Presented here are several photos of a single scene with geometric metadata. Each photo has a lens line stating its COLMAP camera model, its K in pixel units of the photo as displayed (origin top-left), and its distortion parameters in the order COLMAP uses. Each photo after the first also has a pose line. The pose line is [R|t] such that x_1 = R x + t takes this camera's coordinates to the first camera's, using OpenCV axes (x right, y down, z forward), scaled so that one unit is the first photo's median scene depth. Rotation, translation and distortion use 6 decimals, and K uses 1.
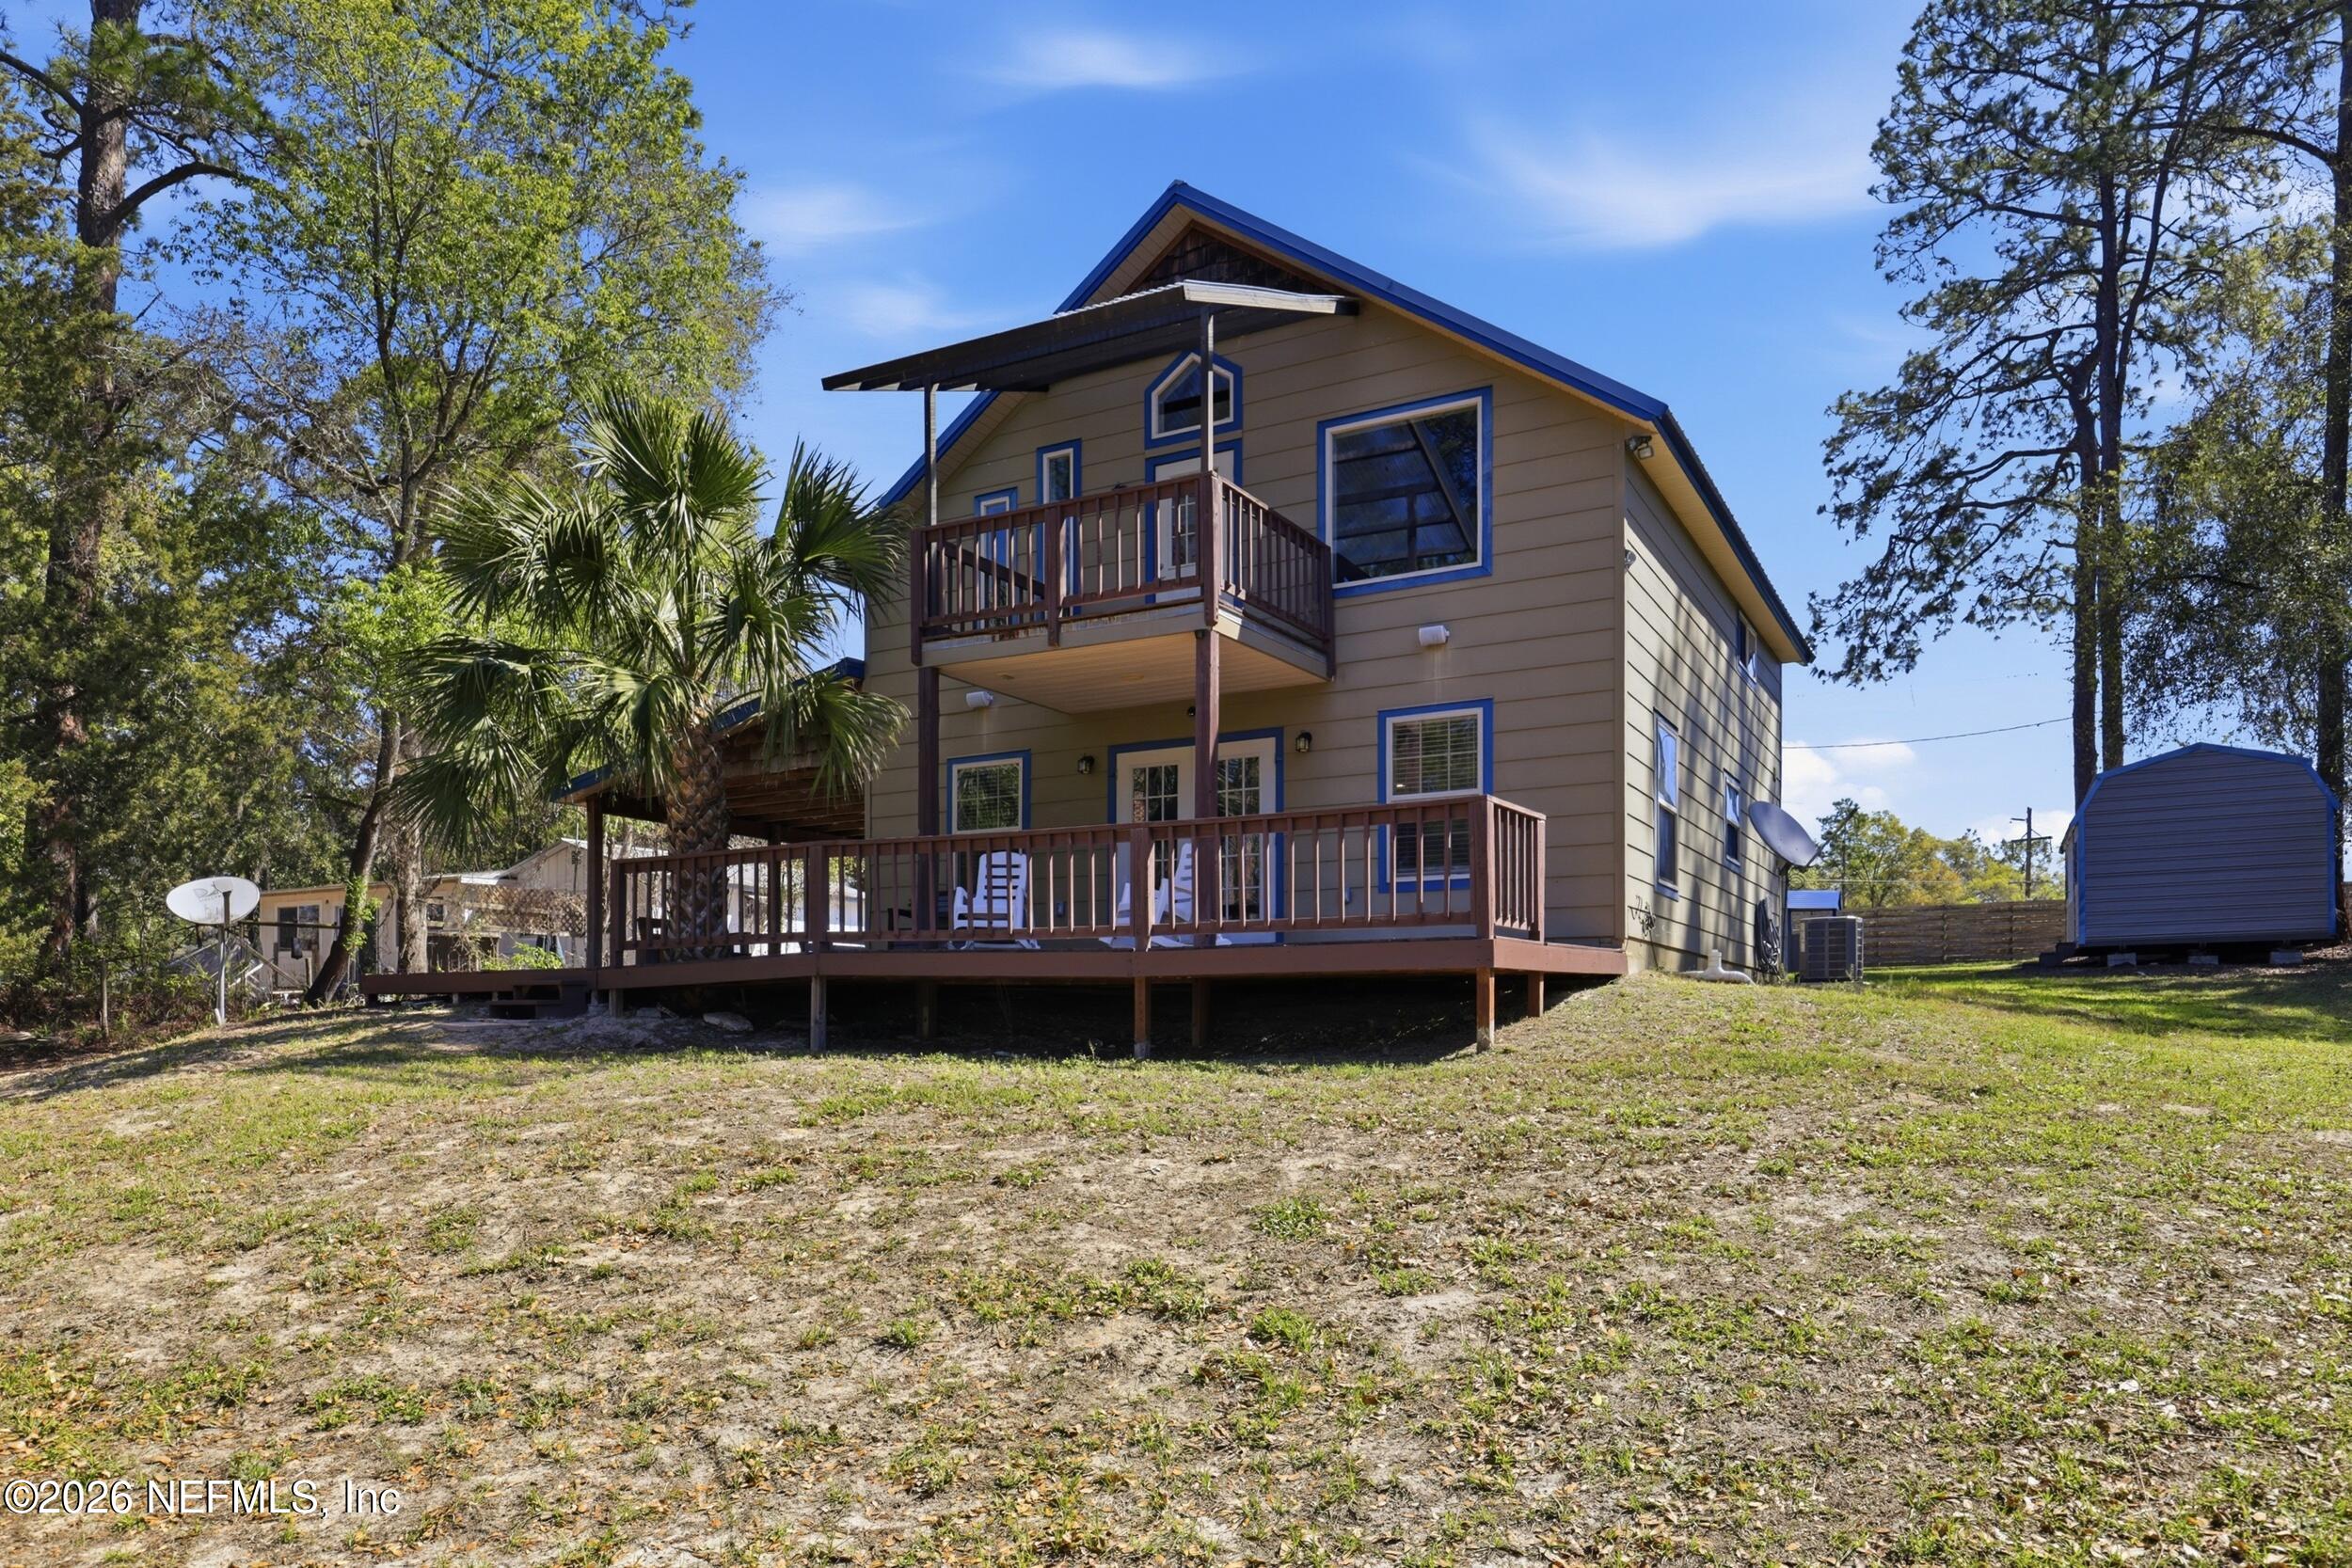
lens RADIAL K [[1554.2, 0, 1180.5], [0, 1554.2, 1033.9], [0, 0, 1]] dist [-0.018095, 0.001295]
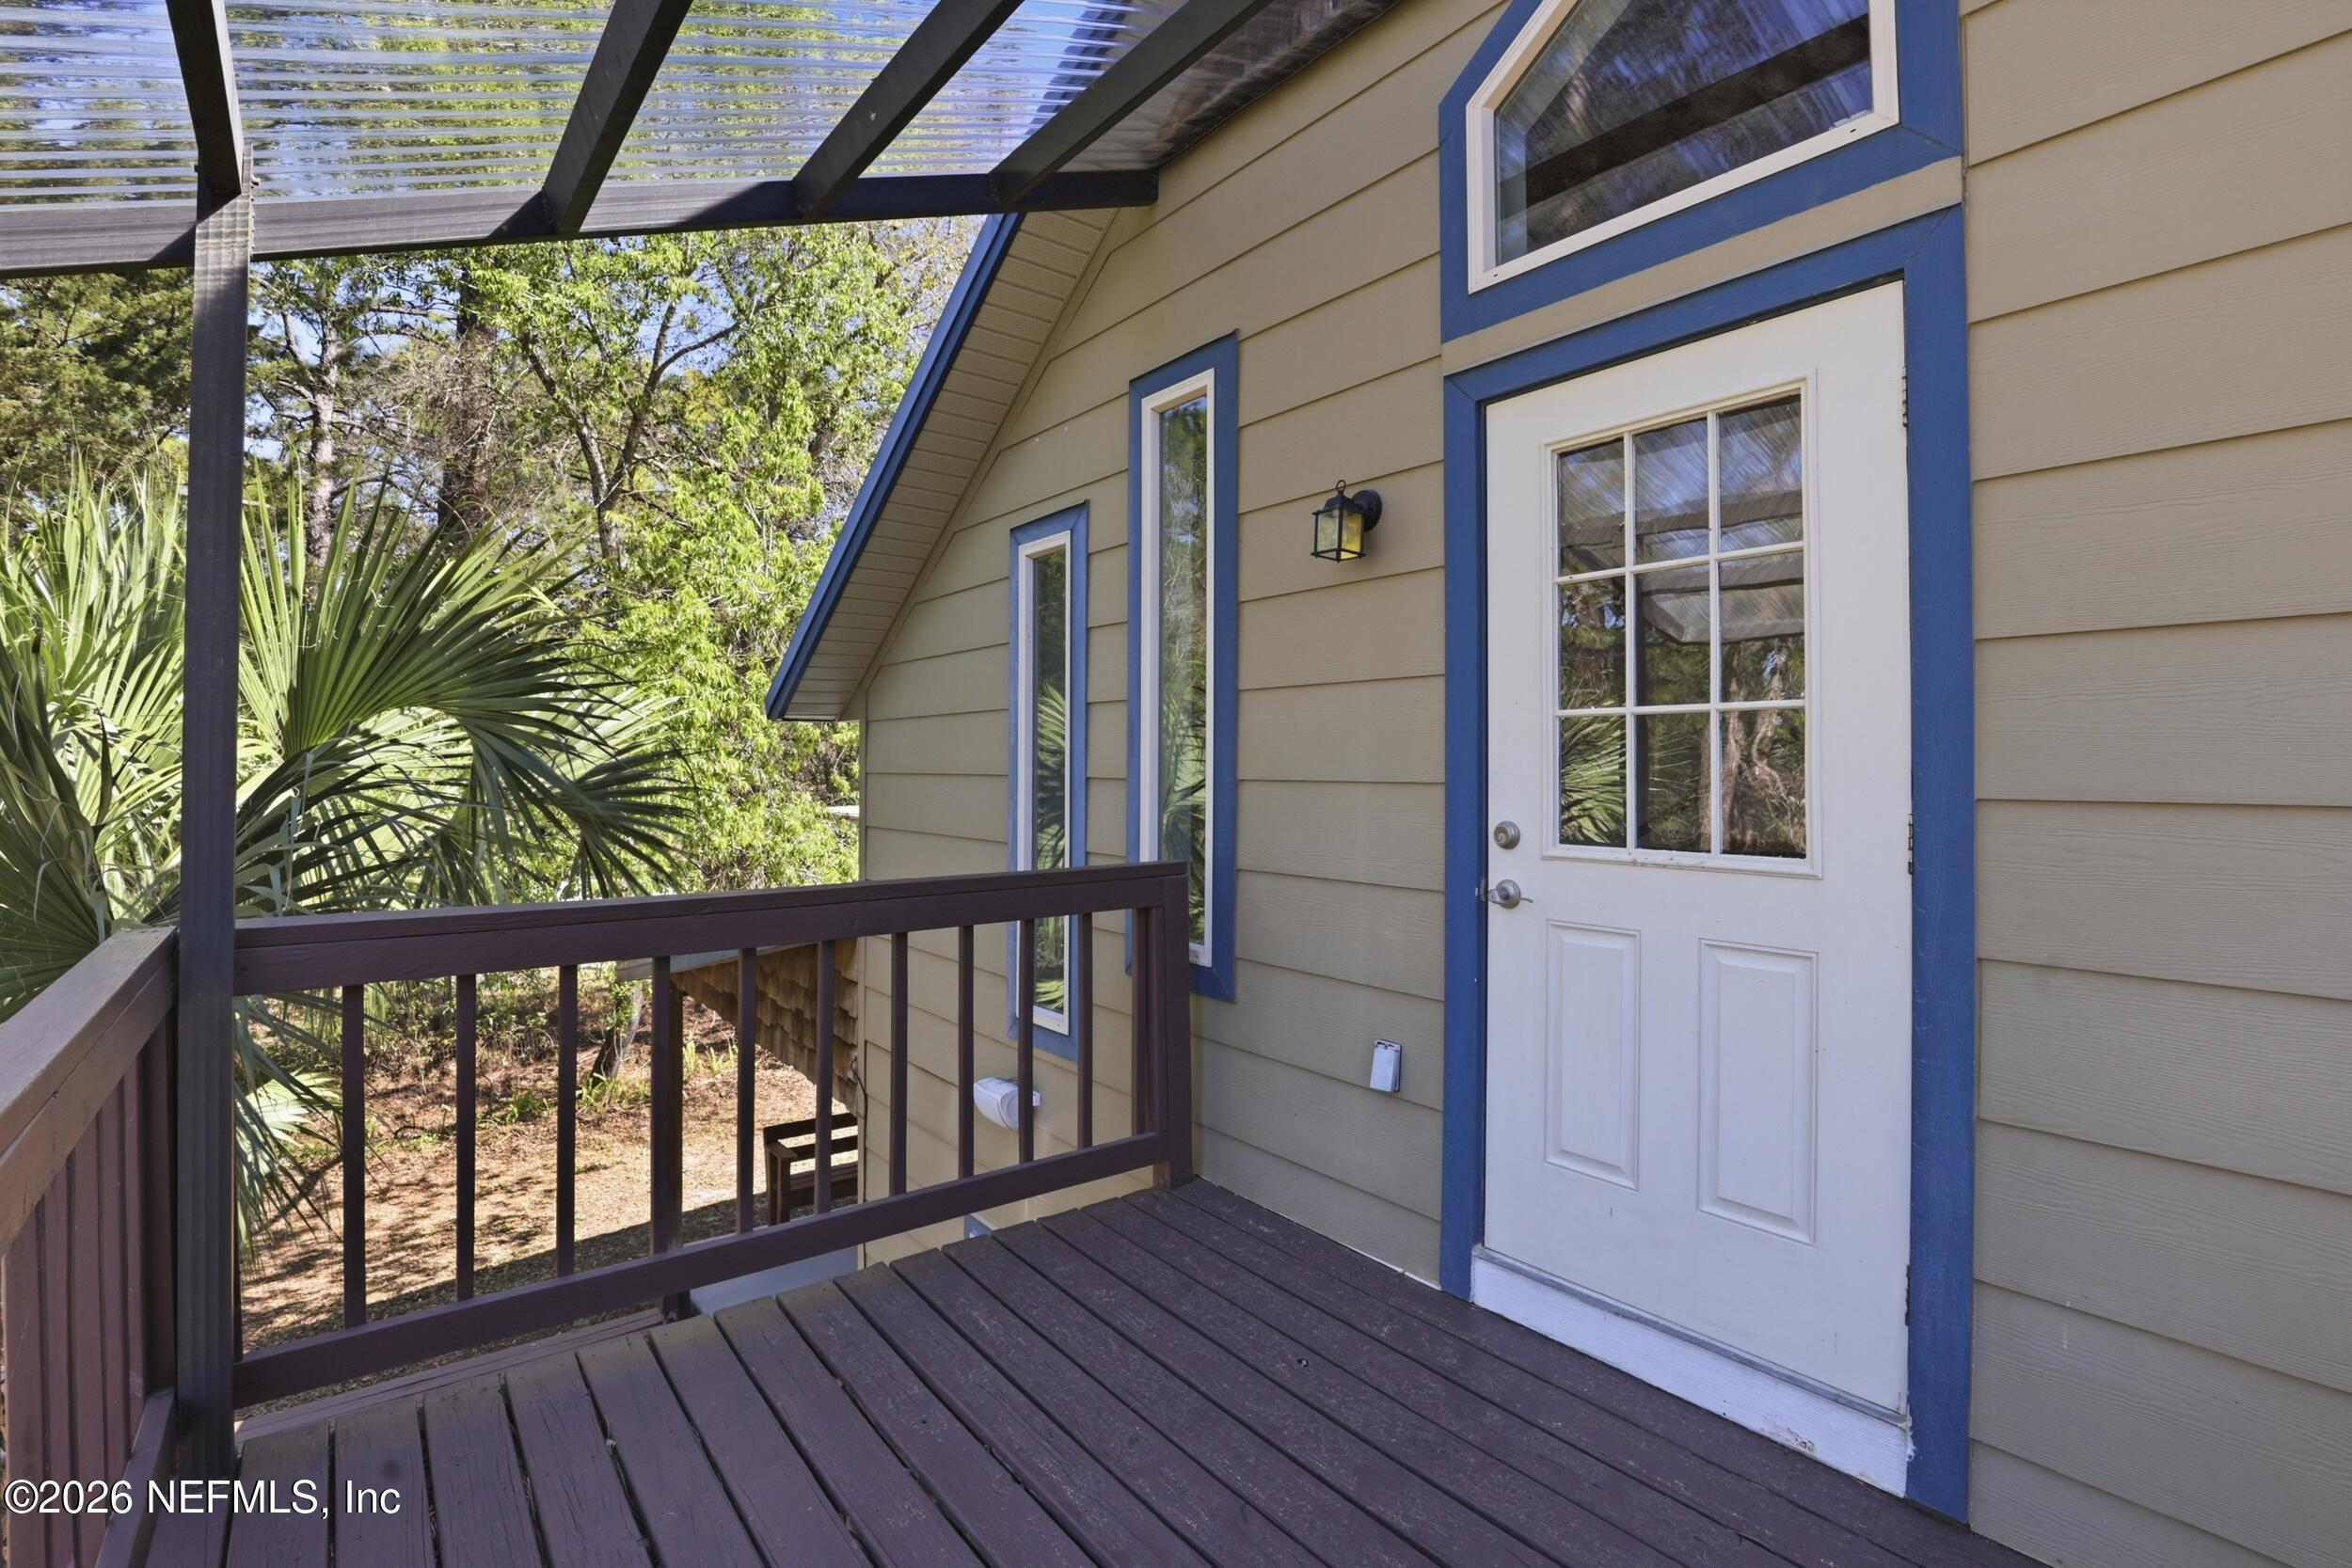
lens RADIAL K [[1132.9, 0, 1177.2], [0, 1132.9, 751.9], [0, 0, 1]] dist [-0.005717, -0.000751]
pose [[0.921784, -0.003435, -0.387688, 0.007023], [0.000022, 0.999961, -0.008806, -0.321430], [0.387703, 0.008109, 0.921749, 0.848173]]
